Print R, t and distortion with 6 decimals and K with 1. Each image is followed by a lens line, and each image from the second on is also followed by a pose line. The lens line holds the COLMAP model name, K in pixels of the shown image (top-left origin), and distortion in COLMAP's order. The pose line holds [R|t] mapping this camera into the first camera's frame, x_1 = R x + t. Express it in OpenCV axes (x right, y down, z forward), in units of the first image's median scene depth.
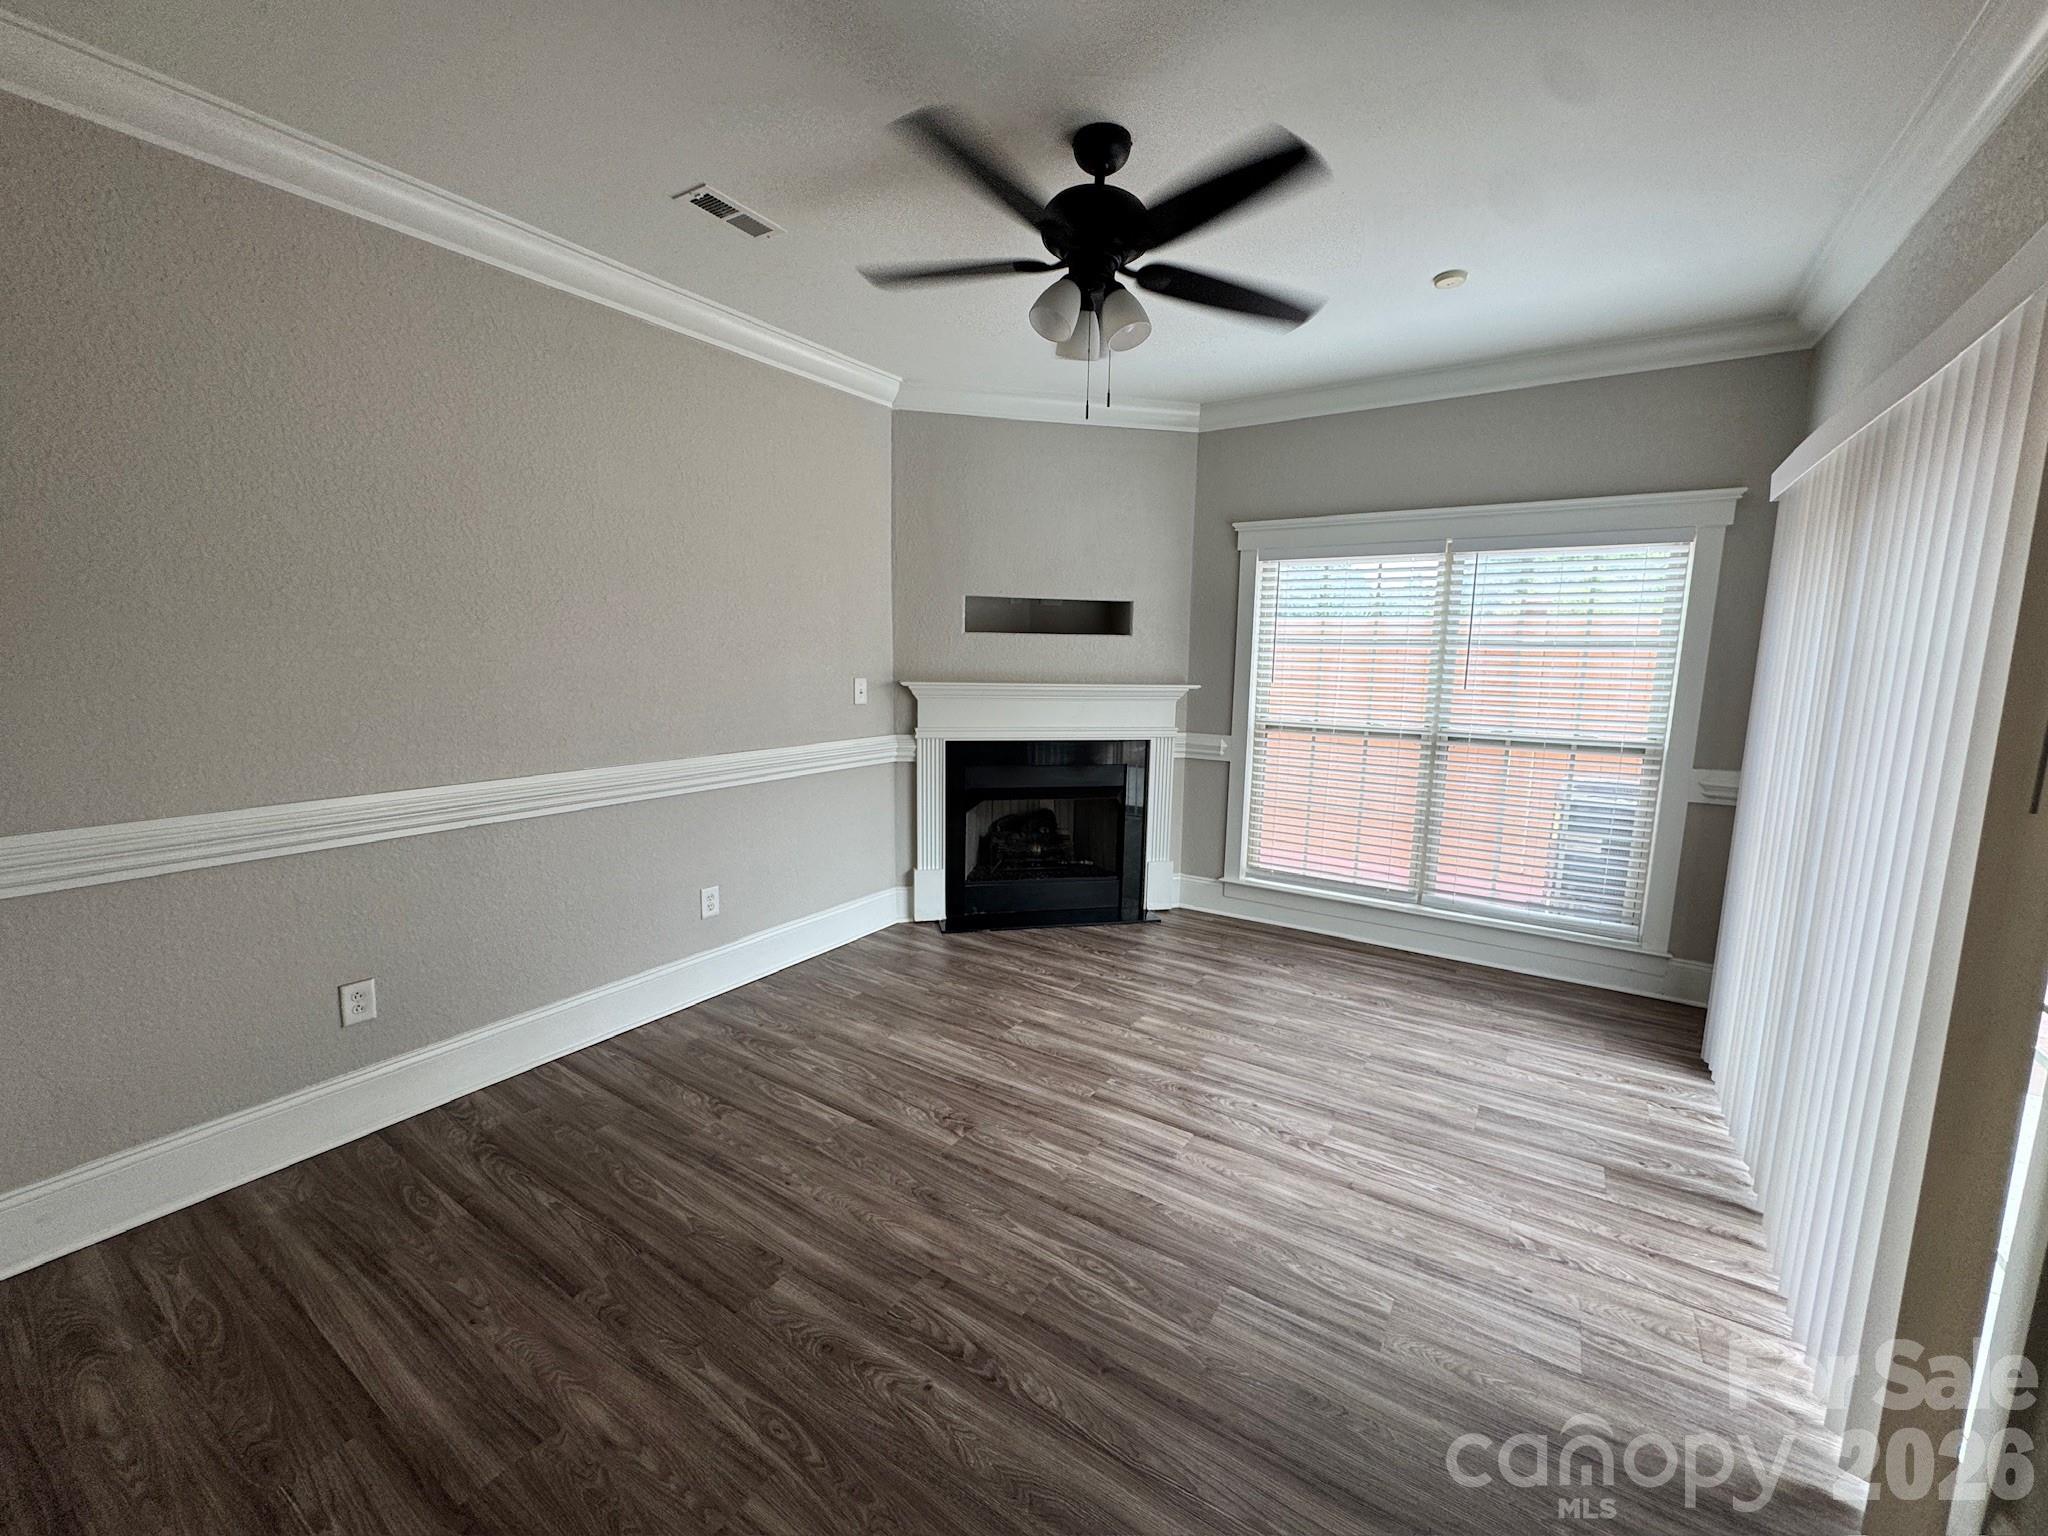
lens RADIAL K [[818.4, 0, 1024.0], [0, 818.4, 768.0], [0, 0, 1]] dist [-0.003246, 0.000057]
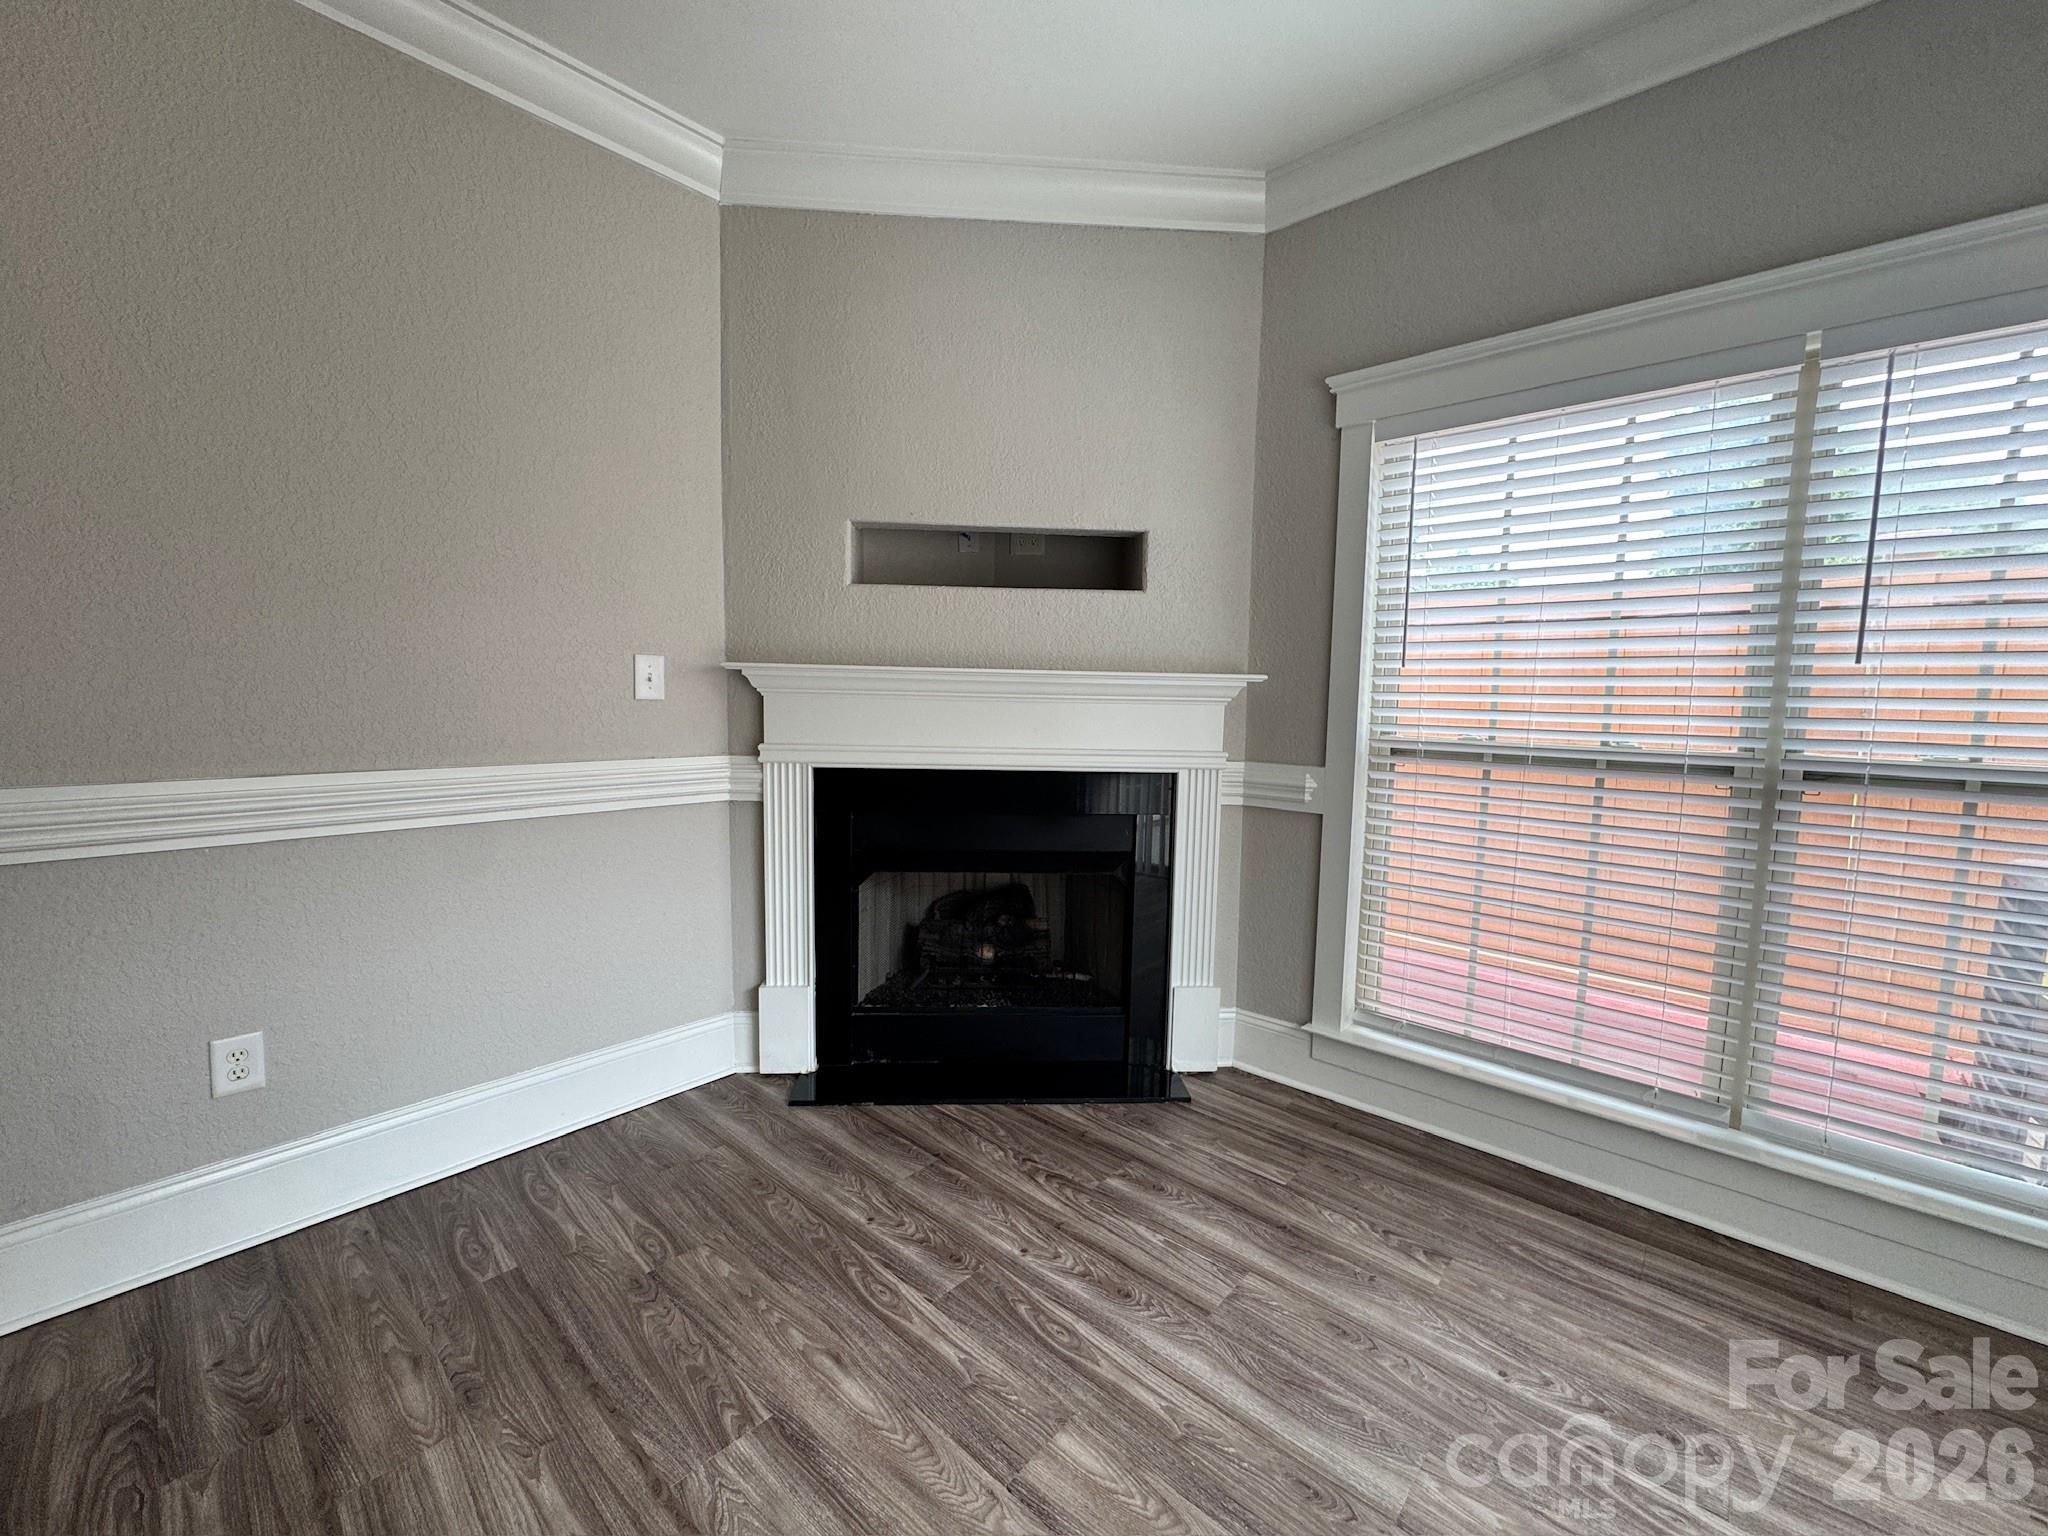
lens RADIAL K [[818.4, 0, 1024.0], [0, 818.4, 768.0], [0, 0, 1]] dist [-0.003246, 0.000057]
pose [[0.988373, 0.015509, -0.151258, 0.146360], [-0.023932, 0.998253, -0.054026, -0.004687], [0.150155, 0.057017, 0.987017, 0.457855]]
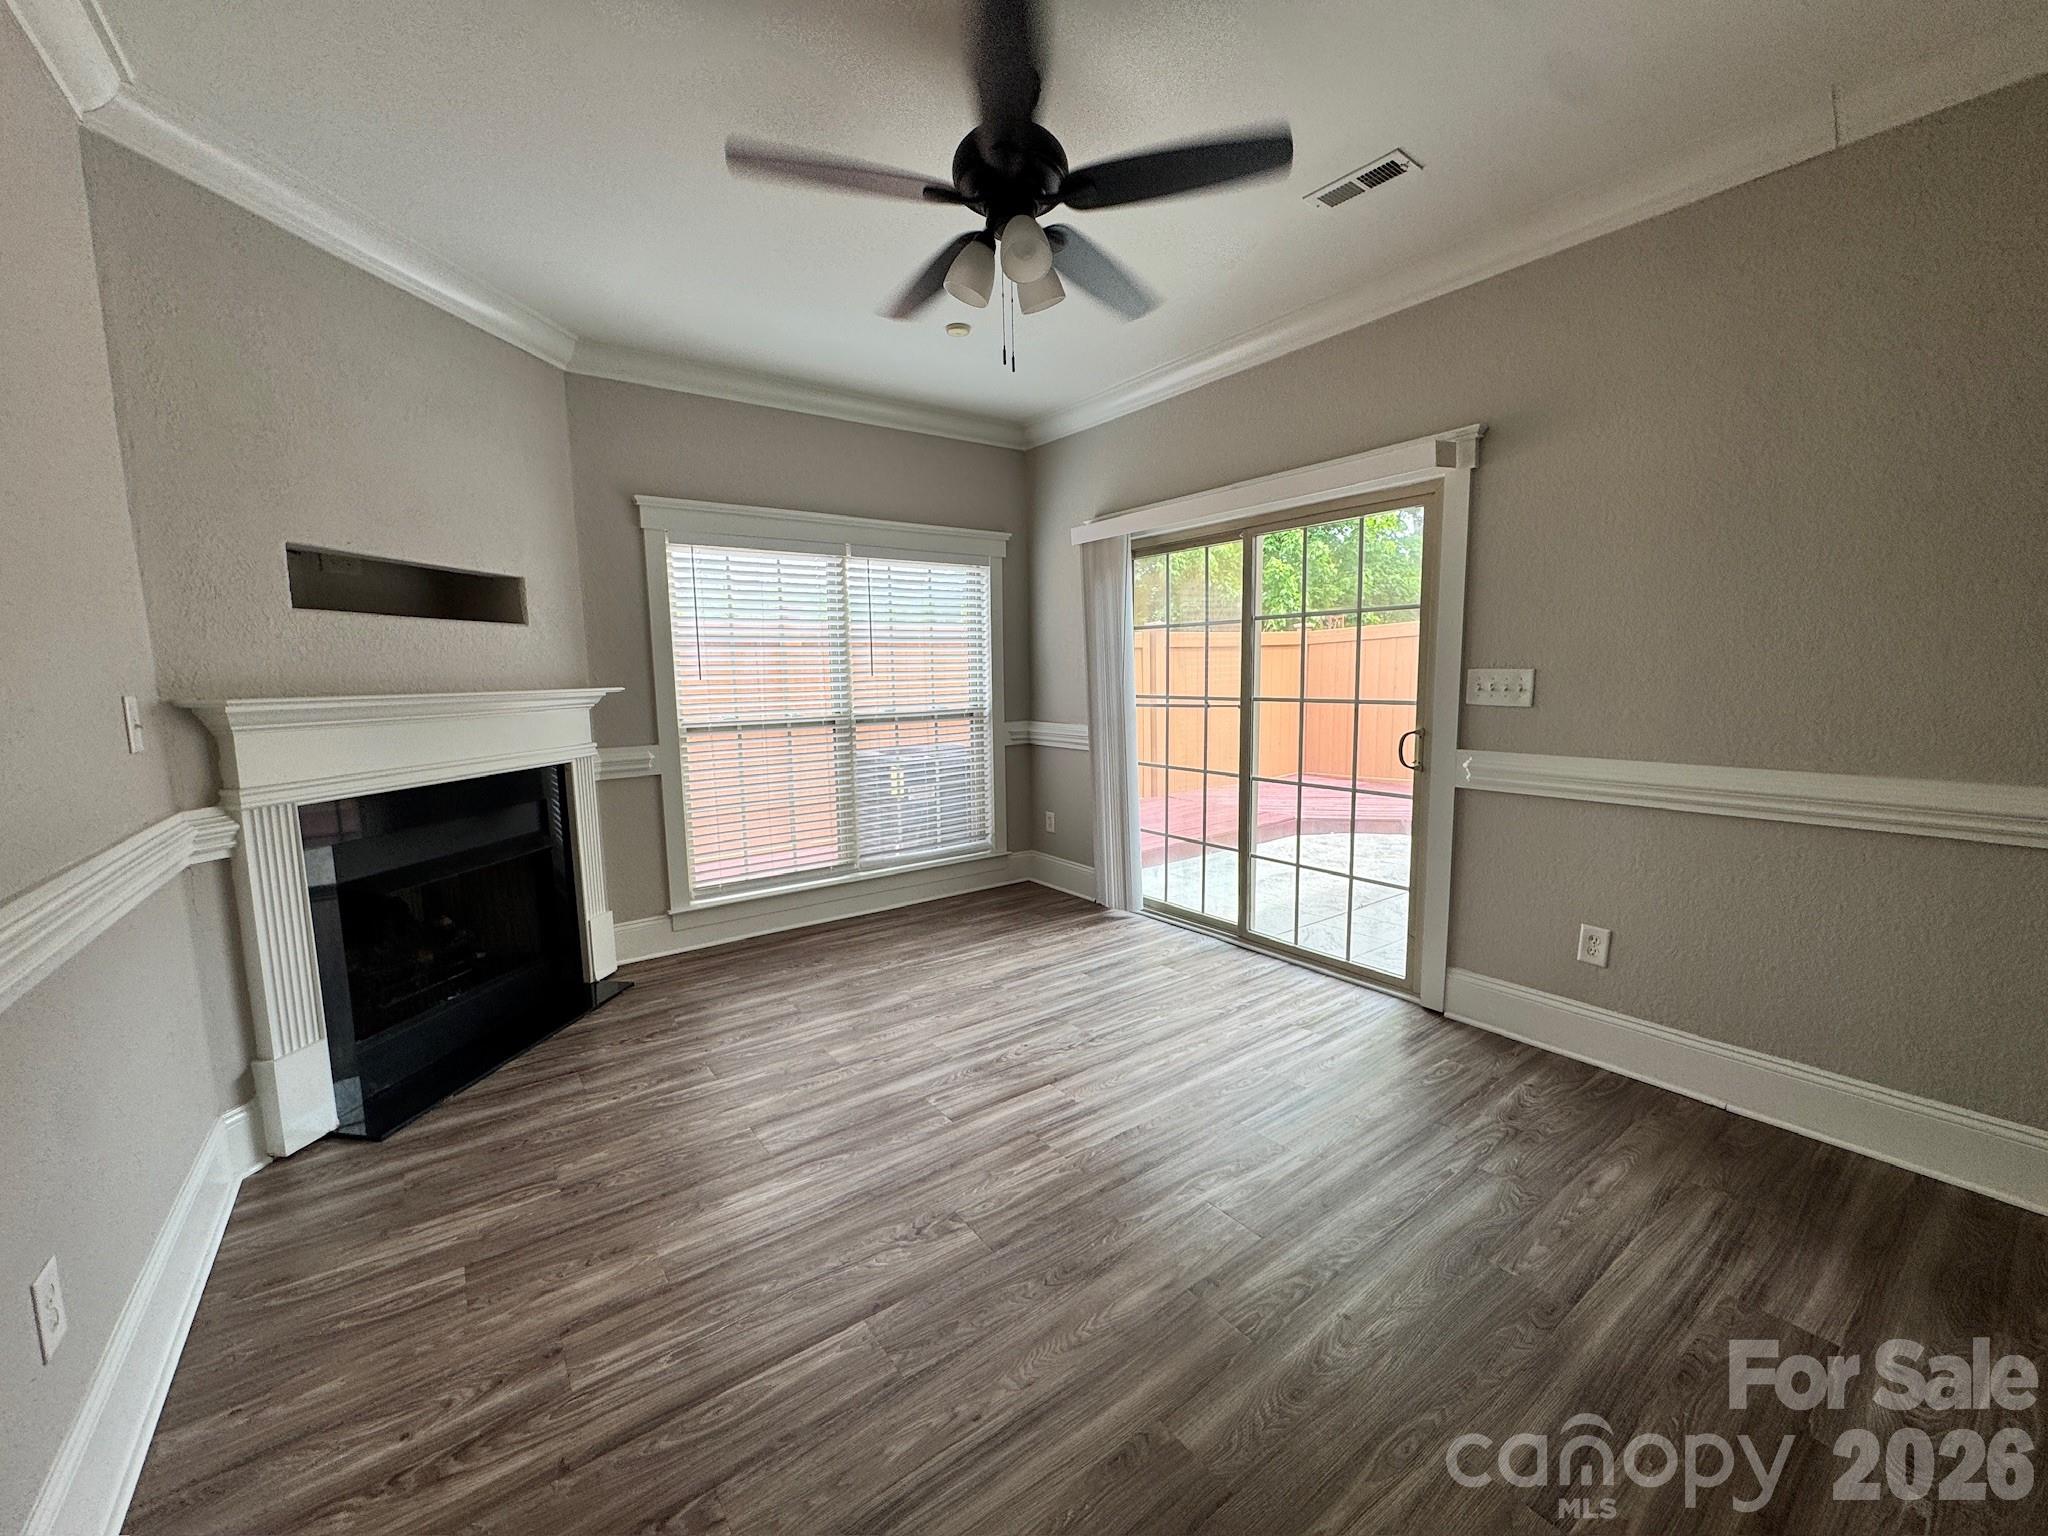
lens RADIAL K [[818.4, 0, 1024.0], [0, 818.4, 768.0], [0, 0, 1]] dist [-0.003246, 0.000057]
pose [[0.349104, -0.134194, 0.927426, -0.439815], [0.157345, 0.984036, 0.083157, -0.028038], [-0.923780, 0.116895, 0.364646, 0.361147]]
